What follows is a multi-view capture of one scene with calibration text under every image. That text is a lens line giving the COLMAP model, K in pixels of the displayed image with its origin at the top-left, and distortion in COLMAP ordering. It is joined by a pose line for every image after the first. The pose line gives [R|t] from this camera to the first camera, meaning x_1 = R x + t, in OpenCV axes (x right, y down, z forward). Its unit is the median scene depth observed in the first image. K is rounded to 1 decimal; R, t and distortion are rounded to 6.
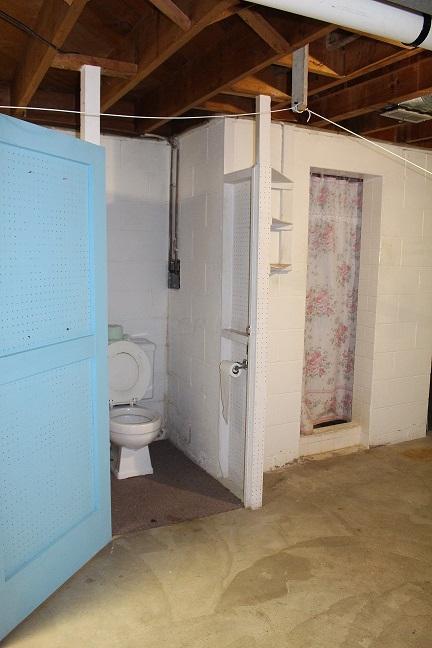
lens RADIAL K [[529.8, 0, 216.0], [0, 529.8, 324.0], [0, 0, 1]] dist [-0.140252, 0.099638]
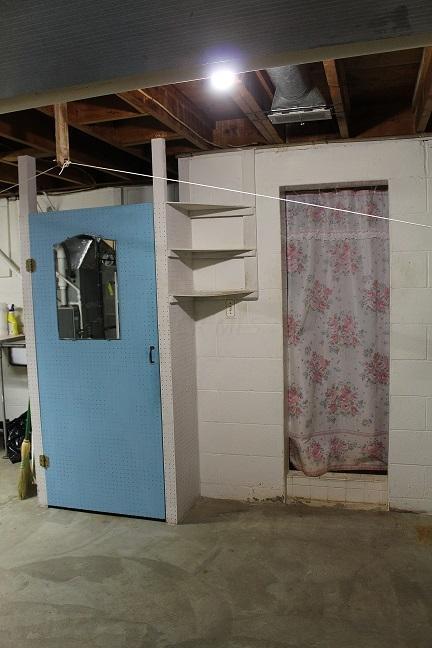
lens RADIAL K [[529.8, 0, 216.0], [0, 529.8, 324.0], [0, 0, 1]] dist [-0.140252, 0.099638]
pose [[0.732896, 0.025933, -0.679847, 0.730937], [-0.052795, 0.998428, -0.018829, -0.028721], [0.678290, 0.049692, 0.733112, 0.235711]]
